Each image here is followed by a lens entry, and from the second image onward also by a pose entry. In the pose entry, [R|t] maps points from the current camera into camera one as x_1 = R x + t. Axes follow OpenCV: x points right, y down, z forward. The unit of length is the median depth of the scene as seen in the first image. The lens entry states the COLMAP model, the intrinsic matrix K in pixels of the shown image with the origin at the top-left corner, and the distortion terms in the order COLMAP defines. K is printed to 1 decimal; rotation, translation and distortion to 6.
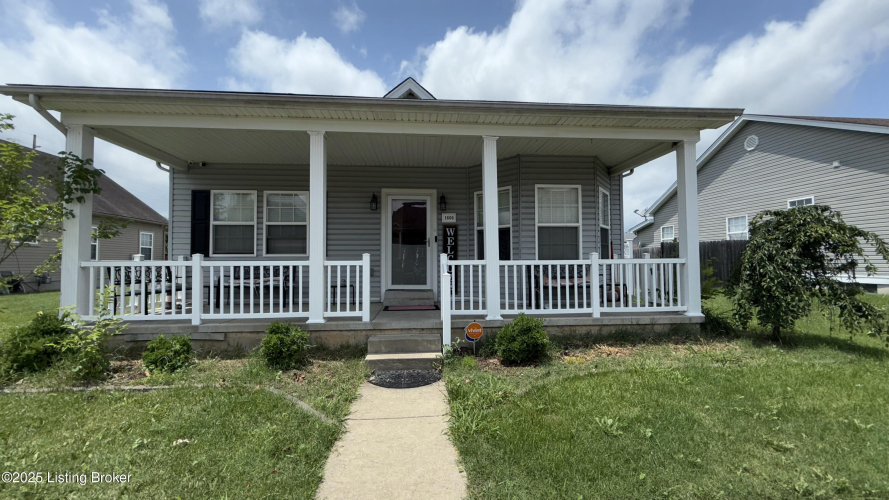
lens RADIAL K [[353.8, 0, 444.5], [0, 353.8, 250.0], [0, 0, 1]] dist [0.000340, 0.000106]
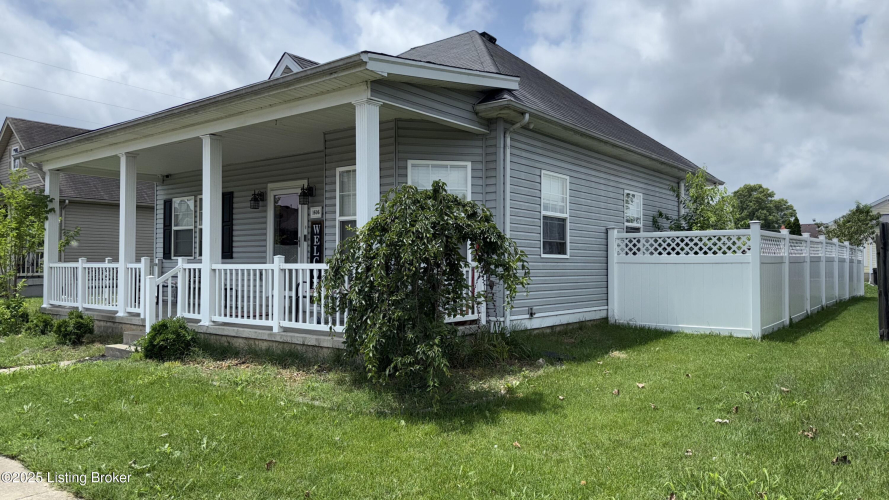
lens RADIAL K [[647.3, 0, 444.5], [0, 647.3, 250.0], [0, 0, 1]] dist [0.050689, -0.083104]
pose [[0.728659, -0.009667, -0.684809, 1.349512], [0.015192, 0.999882, 0.002049, -0.001869], [0.684708, -0.011897, 0.728720, 0.110315]]
